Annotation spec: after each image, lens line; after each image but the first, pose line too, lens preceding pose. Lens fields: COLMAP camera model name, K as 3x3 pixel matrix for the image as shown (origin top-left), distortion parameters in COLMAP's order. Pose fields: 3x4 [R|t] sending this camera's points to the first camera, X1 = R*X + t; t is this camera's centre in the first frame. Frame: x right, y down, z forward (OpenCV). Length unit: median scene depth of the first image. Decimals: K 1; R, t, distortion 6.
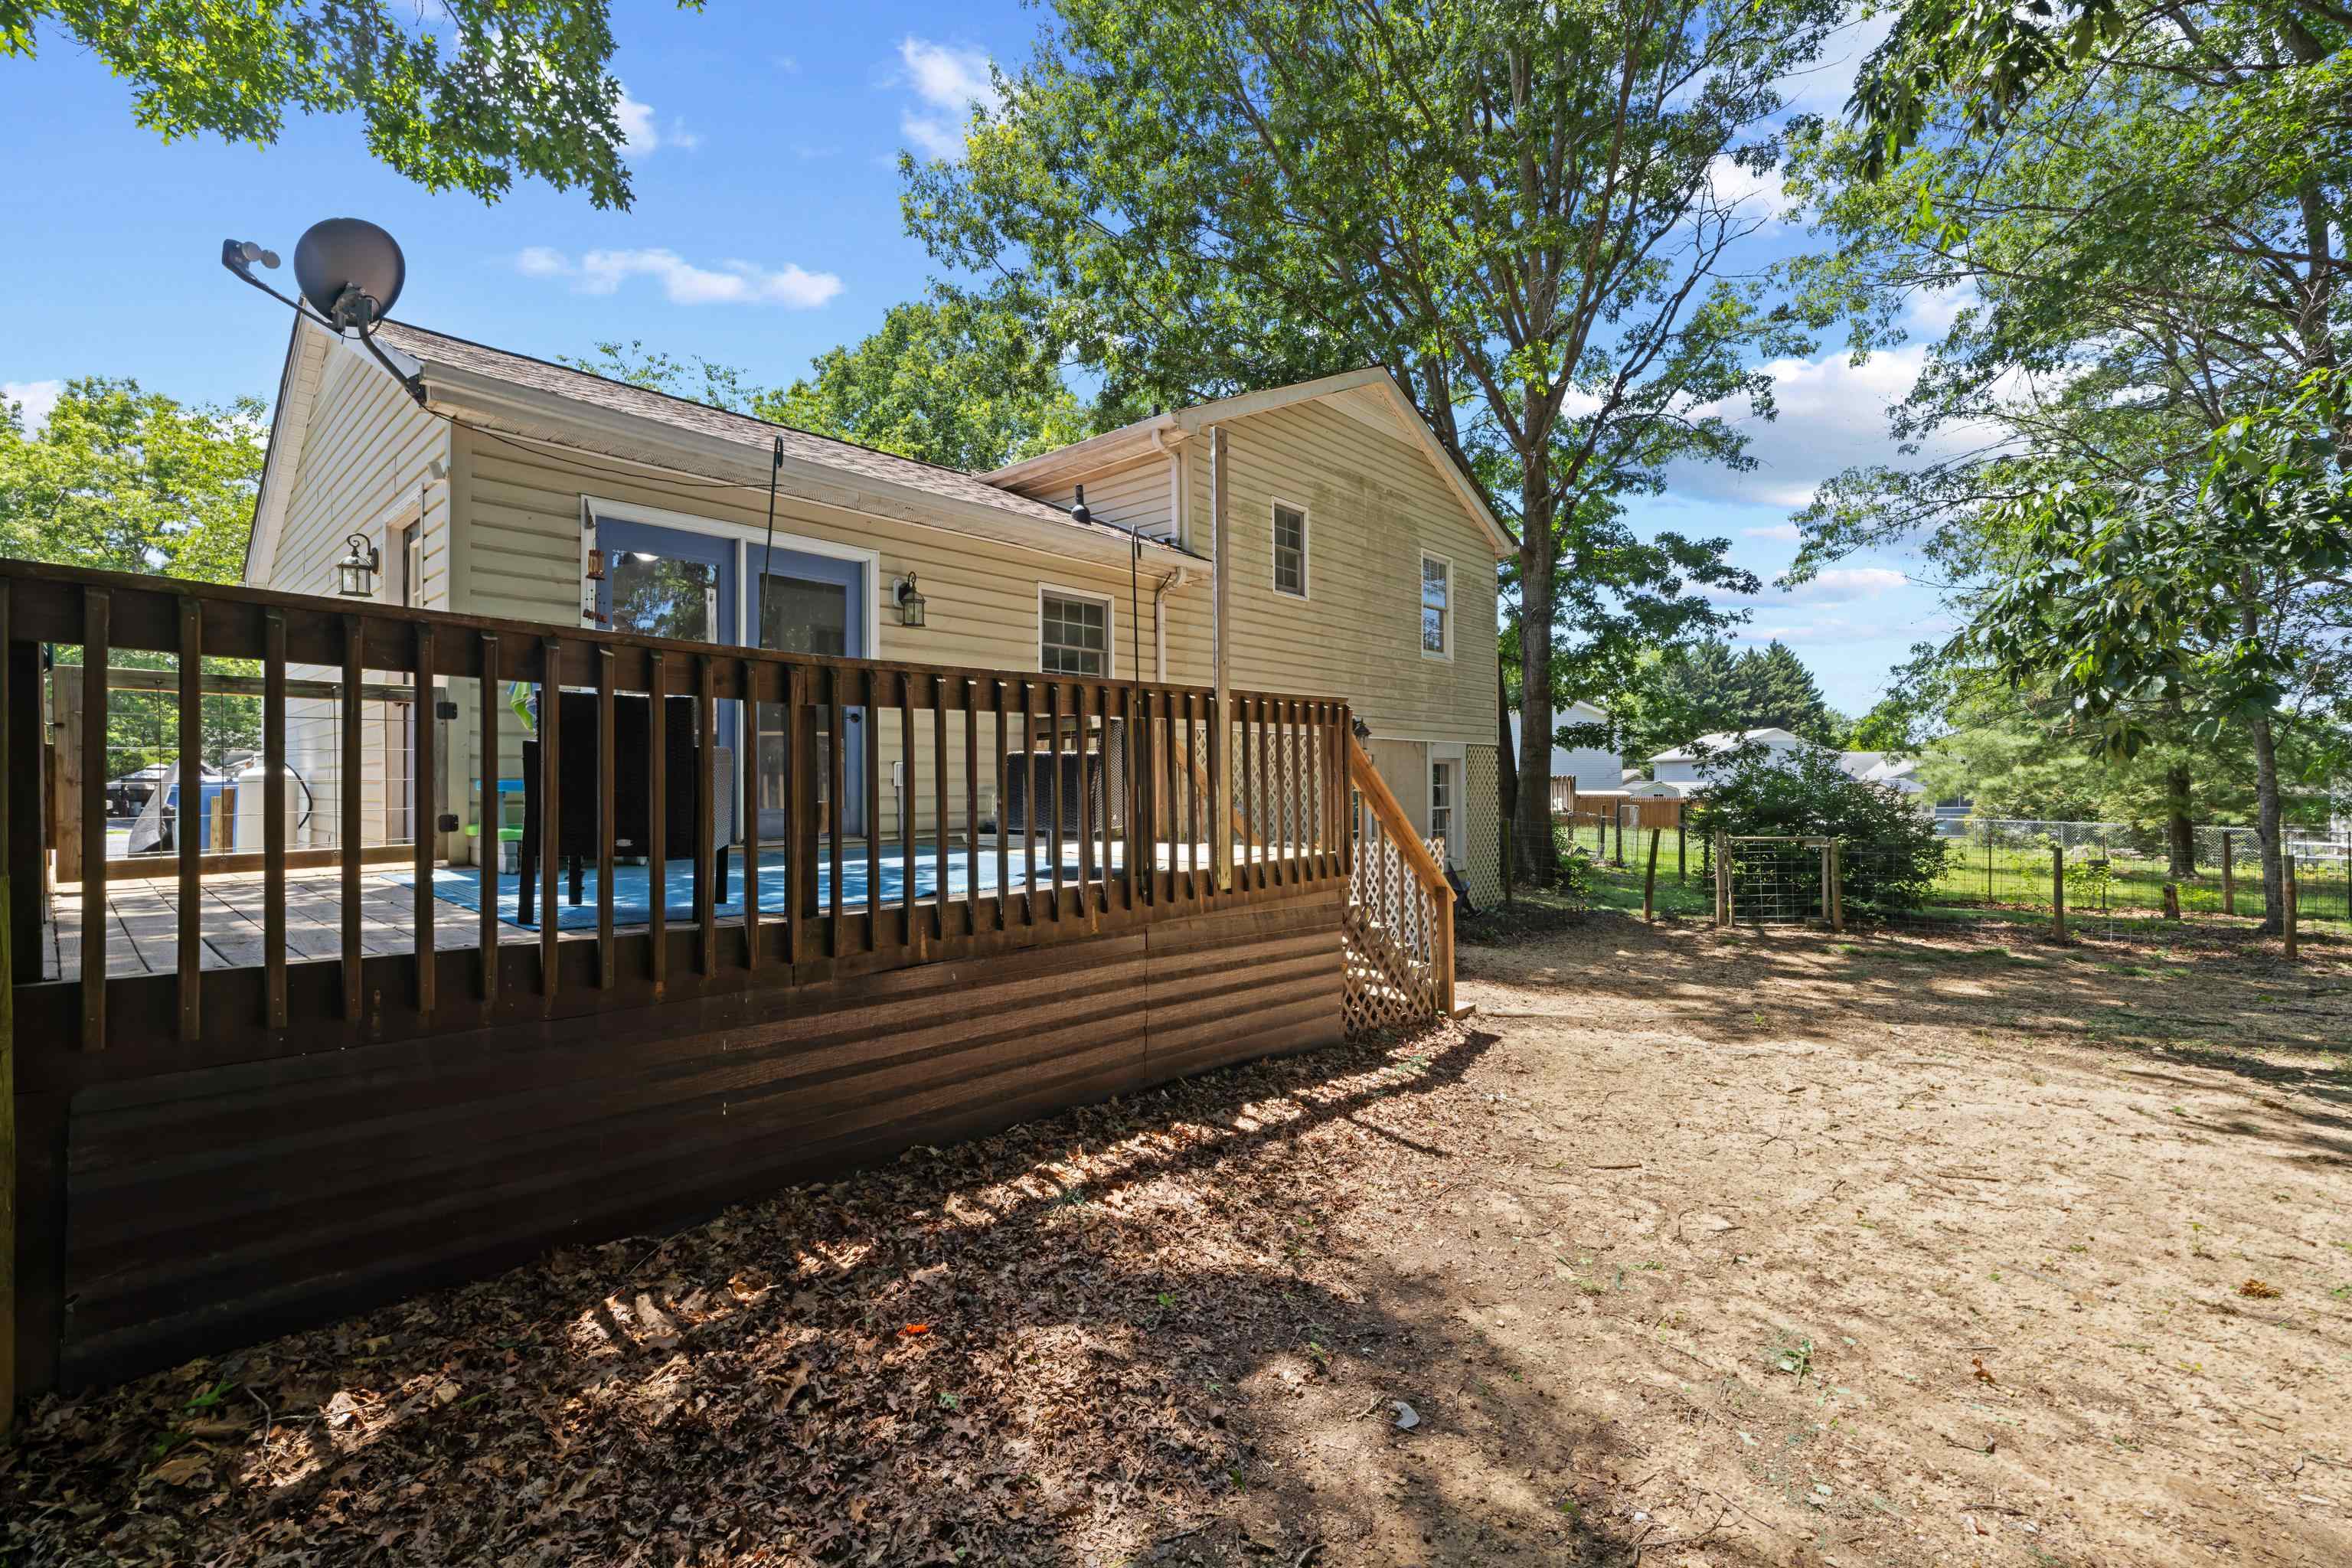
lens RADIAL K [[1017.6, 0, 1176.0], [0, 1017.6, 784.0], [0, 0, 1]] dist [0.000057, -0.000238]
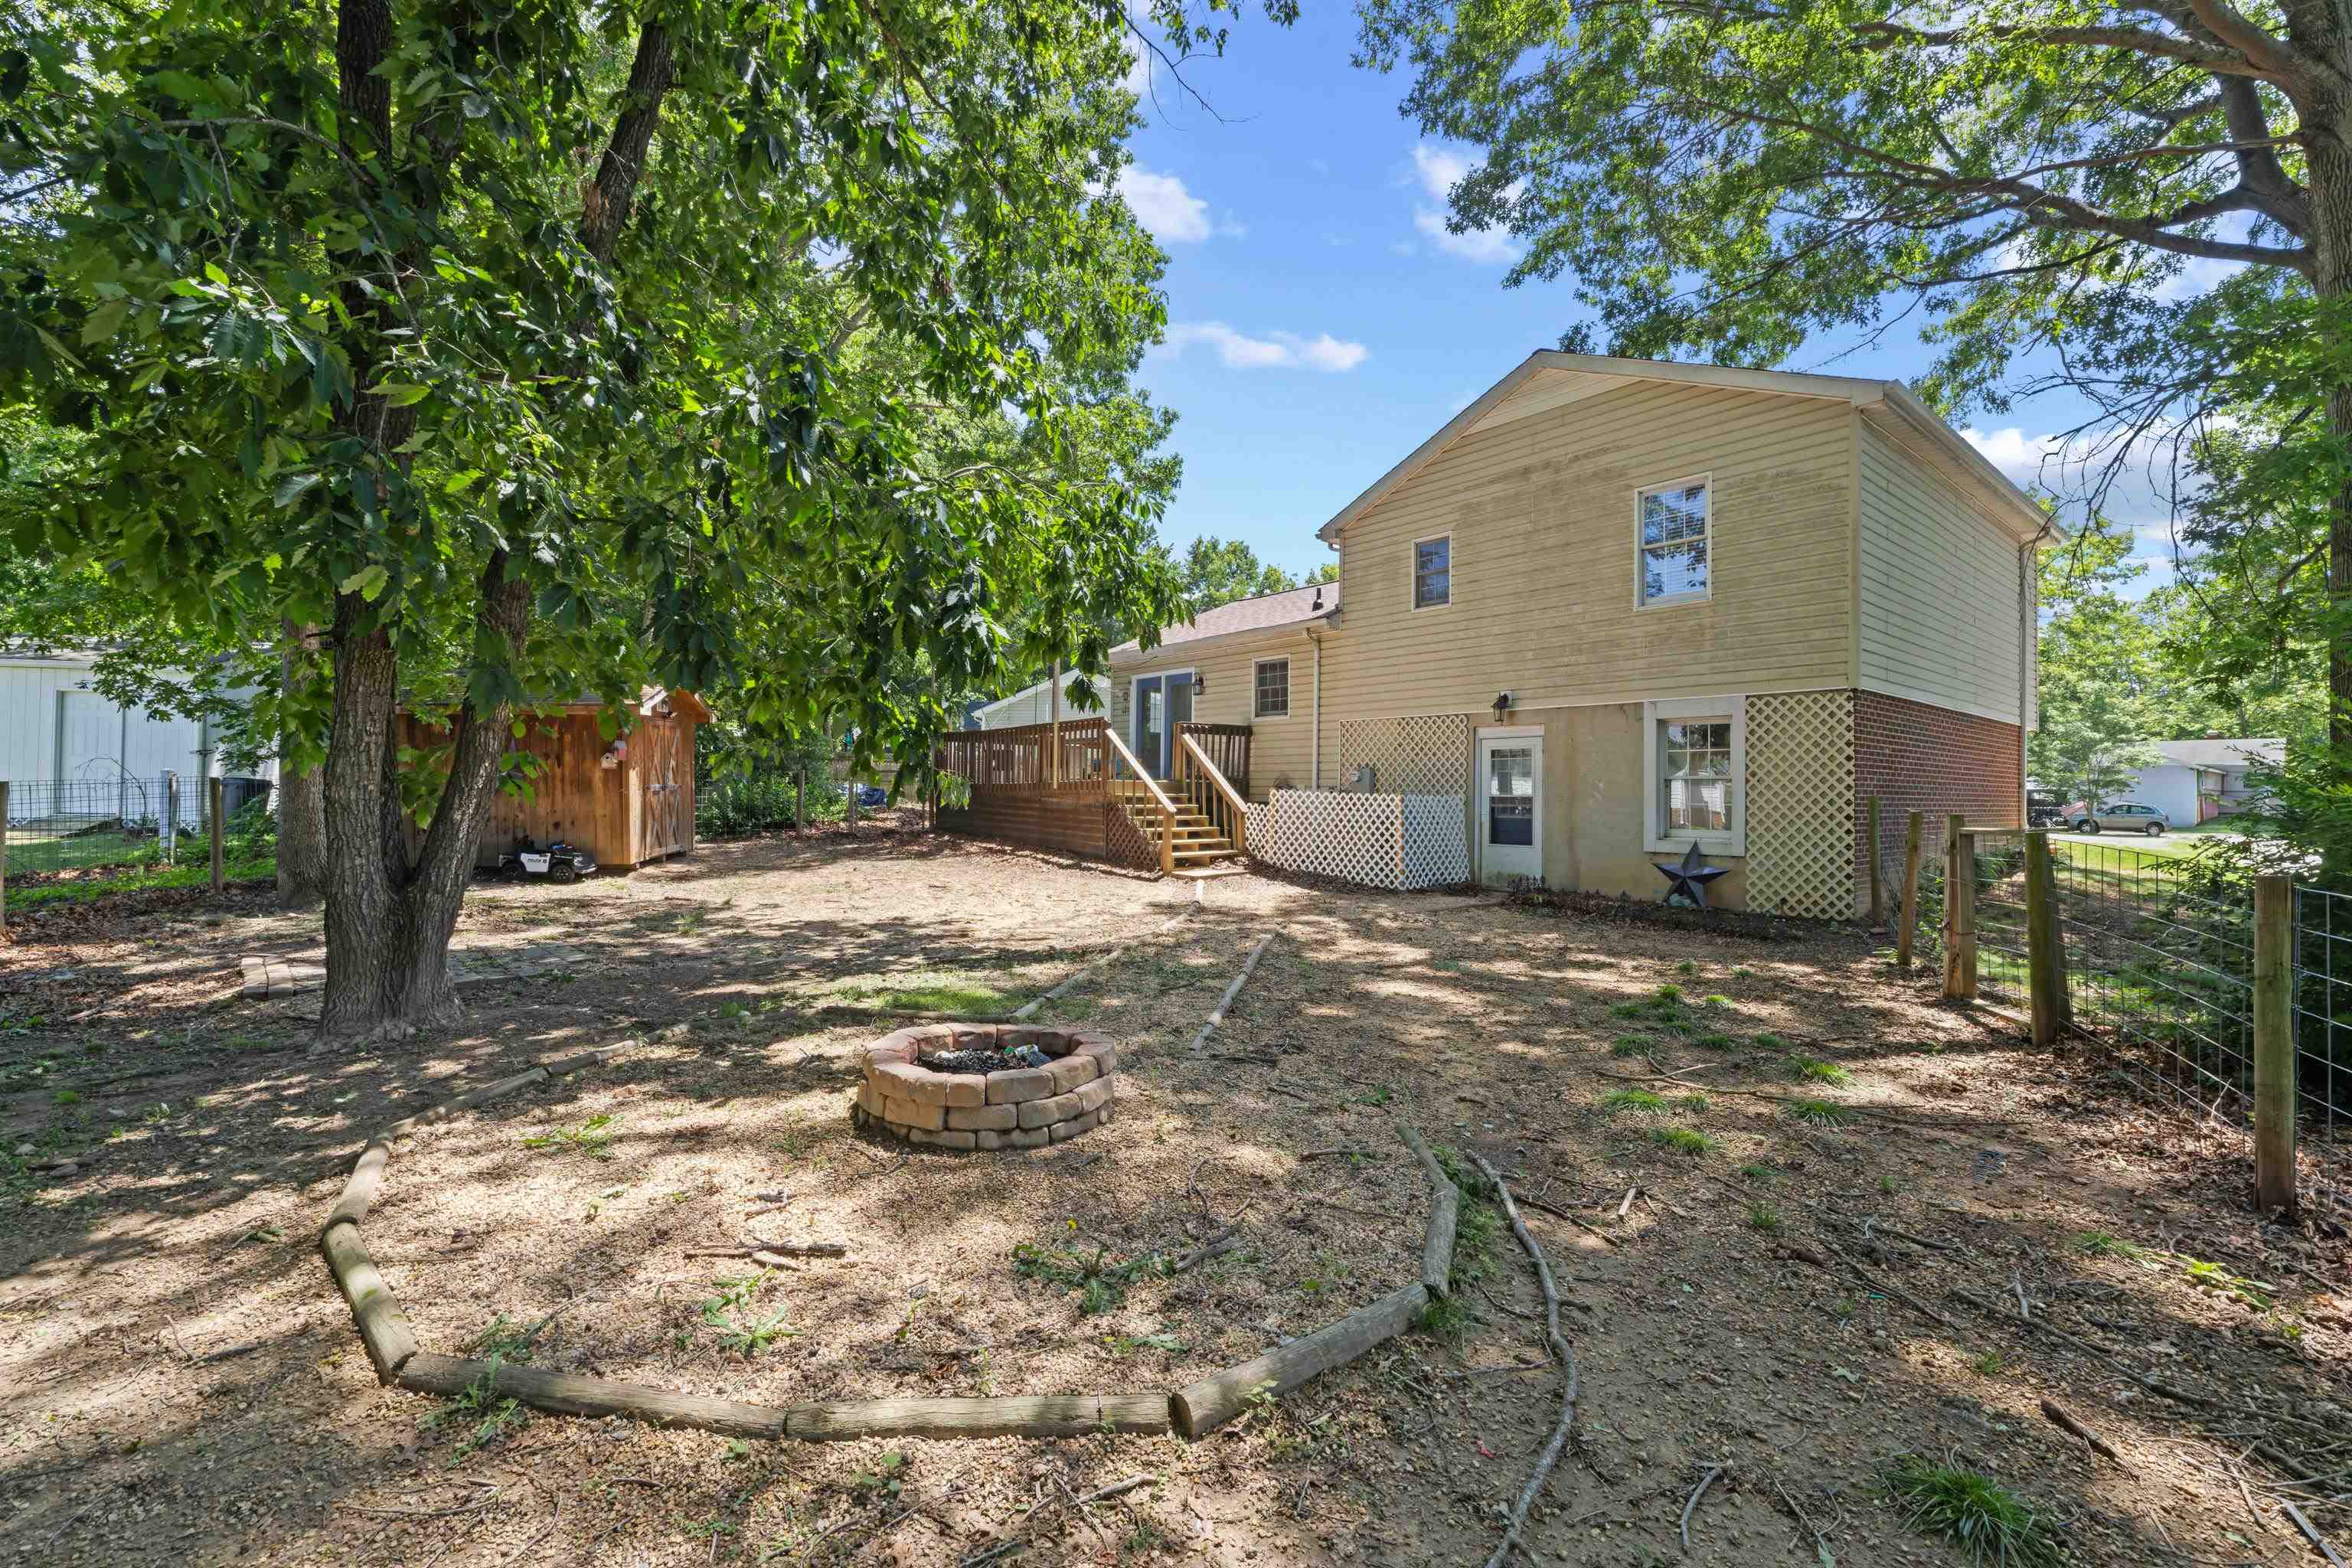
lens RADIAL K [[1002.6, 0, 1181.0], [0, 1002.6, 783.3], [0, 0, 1]] dist [0.001691, -0.000225]
pose [[-0.119814, -0.011385, -0.992731, 2.179820], [-0.009452, 0.999902, -0.010327, 0.079272], [0.992751, 0.008146, -0.119910, 1.313408]]
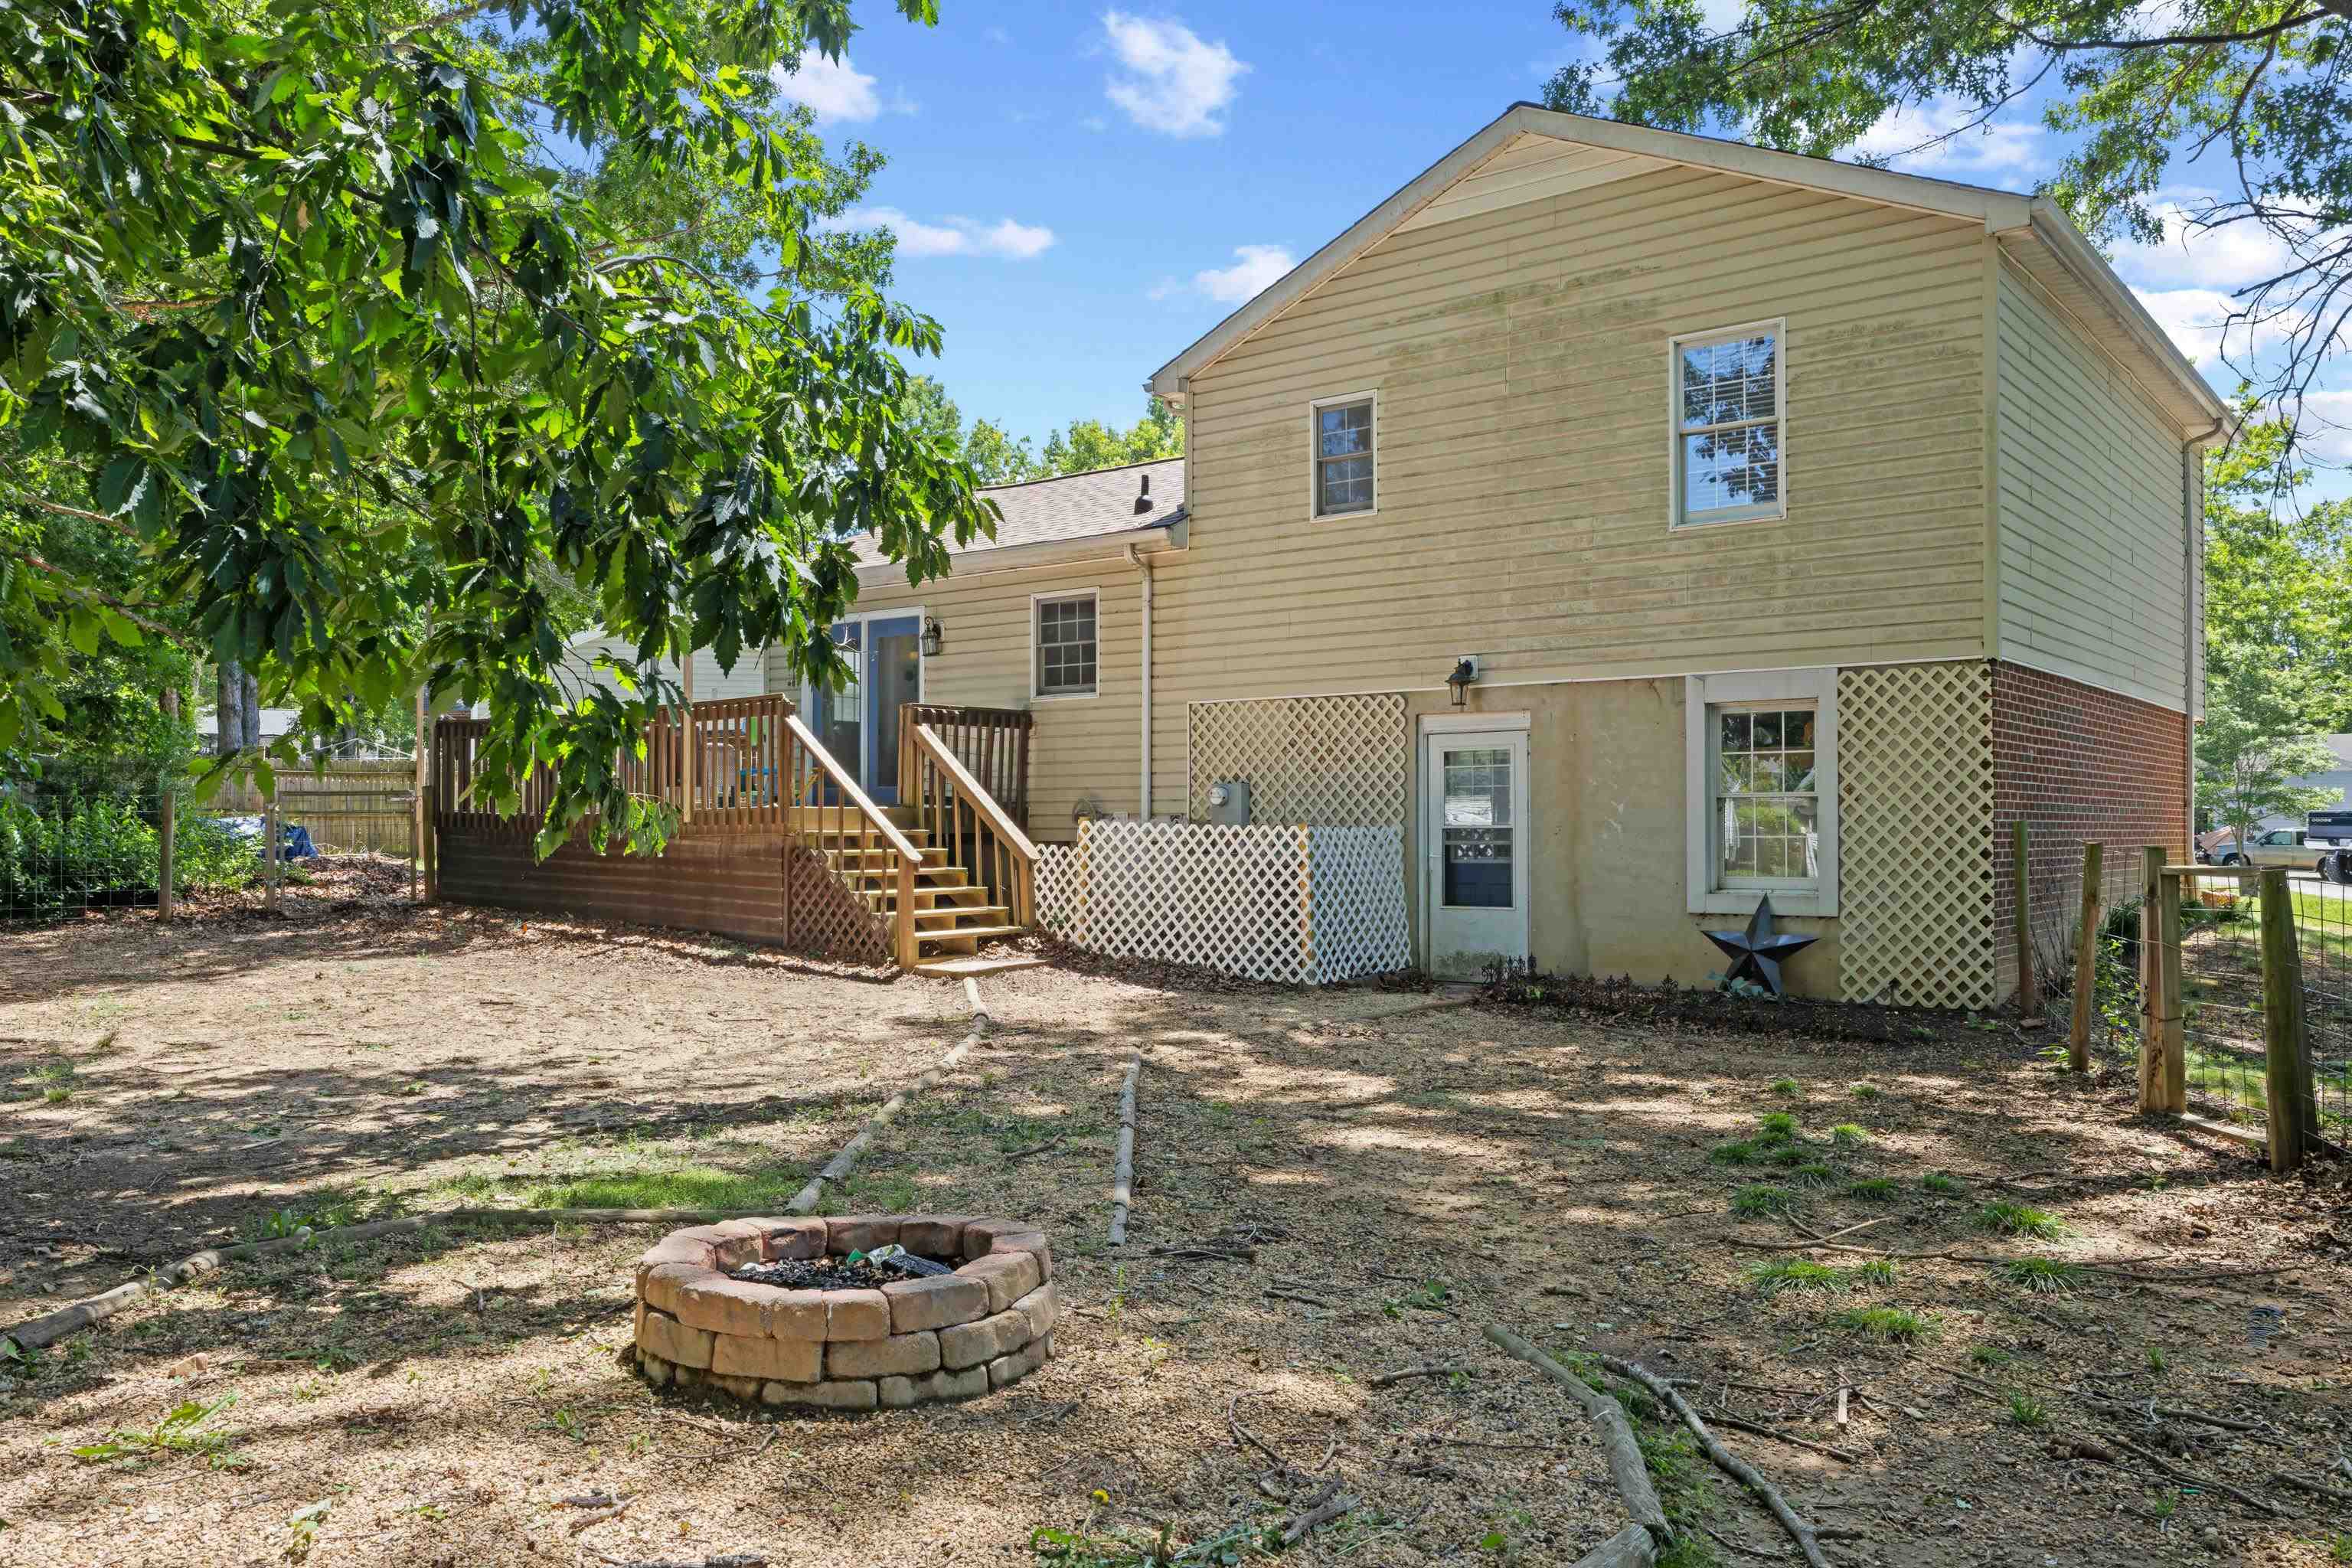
lens RADIAL K [[1791.0, 0, 1175.6], [0, 1791.0, 818.5], [0, 0, 1]] dist [-0.002277, -0.003889]
pose [[0.084545, -0.005786, -0.996403, 2.259951], [0.001290, 0.999983, -0.005698, 0.079377], [0.996419, -0.000804, 0.084551, 1.185965]]
